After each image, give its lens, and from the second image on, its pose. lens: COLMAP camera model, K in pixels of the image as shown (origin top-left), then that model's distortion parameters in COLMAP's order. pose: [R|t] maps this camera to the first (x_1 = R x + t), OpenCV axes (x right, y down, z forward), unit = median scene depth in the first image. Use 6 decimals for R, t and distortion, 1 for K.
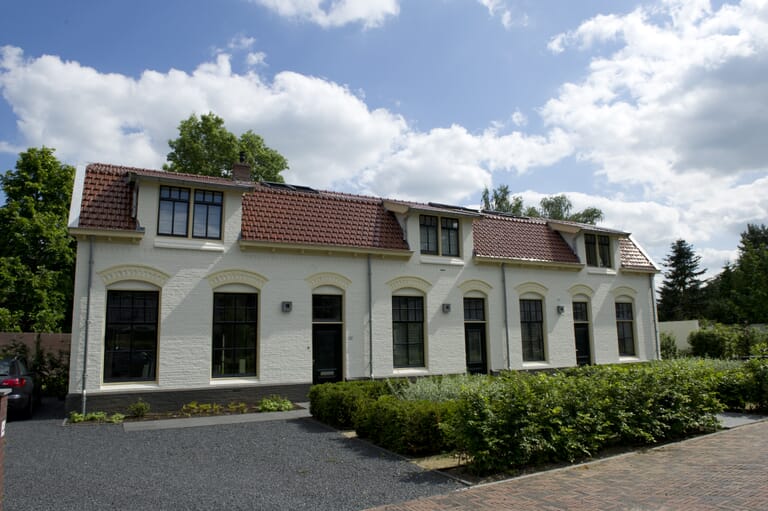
lens RADIAL K [[529.1, 0, 374.4], [0, 529.1, 255.0], [0, 0, 1]] dist [-0.044864, -0.001828]
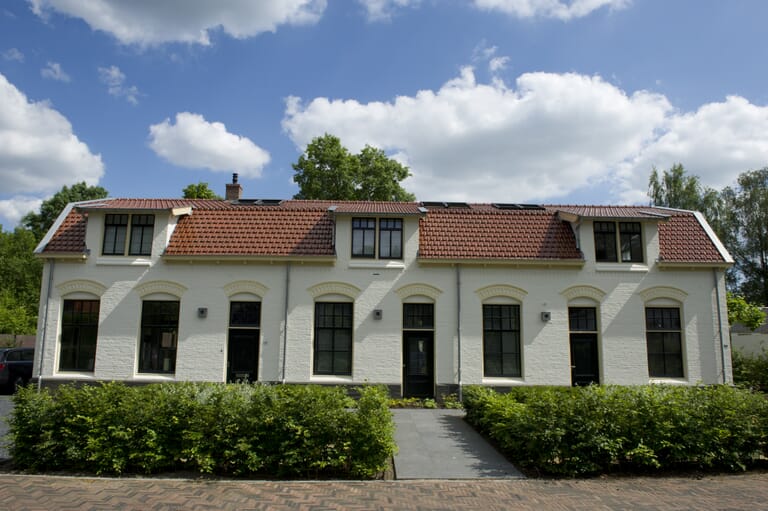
lens RADIAL K [[529.1, 0, 374.4], [0, 529.1, 255.0], [0, 0, 1]] dist [-0.044864, -0.001828]
pose [[0.884788, -0.051181, -0.463175, 0.534107], [0.045521, 0.998689, -0.023397, 0.015423], [0.463766, -0.000383, 0.885958, 0.151696]]
